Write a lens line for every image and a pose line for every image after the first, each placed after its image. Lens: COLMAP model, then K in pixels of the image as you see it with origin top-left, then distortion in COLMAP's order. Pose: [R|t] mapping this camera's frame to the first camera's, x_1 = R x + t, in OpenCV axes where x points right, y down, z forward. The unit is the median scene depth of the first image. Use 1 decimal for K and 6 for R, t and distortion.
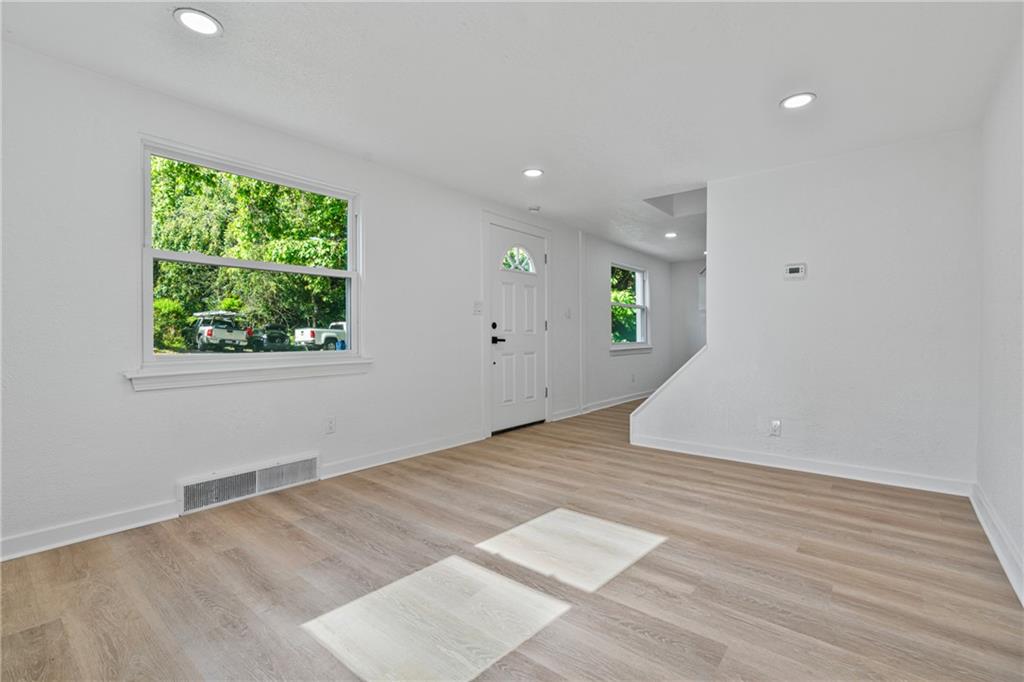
lens RADIAL K [[463.7, 0, 511.4], [0, 463.7, 340.1], [0, 0, 1]] dist [0.001992, 0.001037]
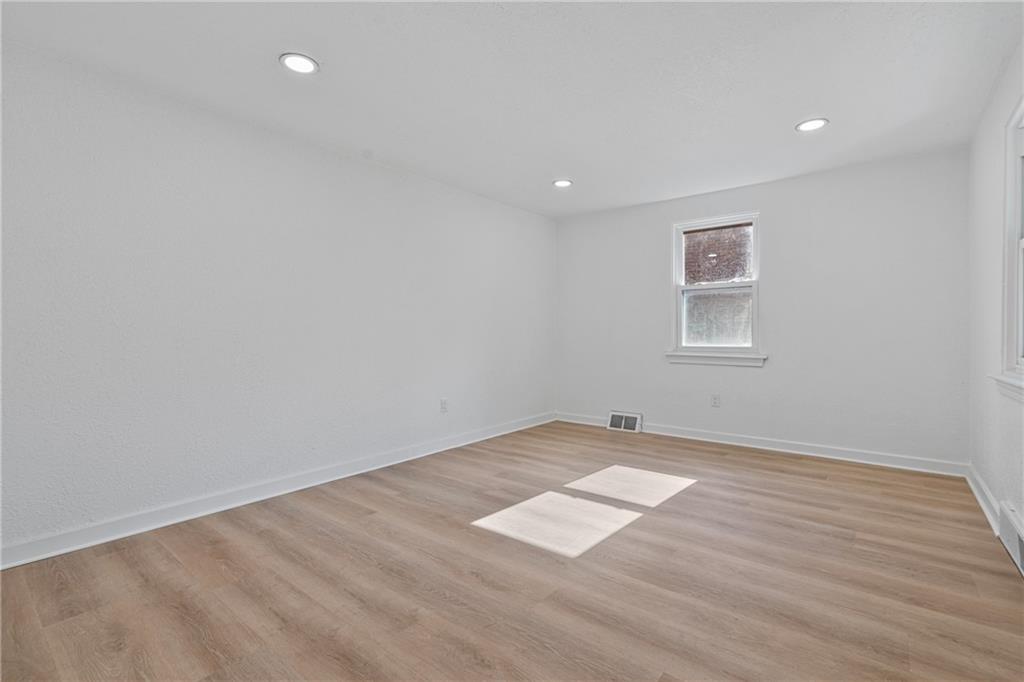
lens RADIAL K [[463.7, 0, 512.1], [0, 463.7, 337.1], [0, 0, 1]] dist [0.001992, 0.001037]
pose [[-0.999911, -0.000803, -0.013300, 0.244882], [-0.000989, 0.999902, 0.013953, -0.018687], [0.013288, 0.013964, -0.999814, 1.959217]]
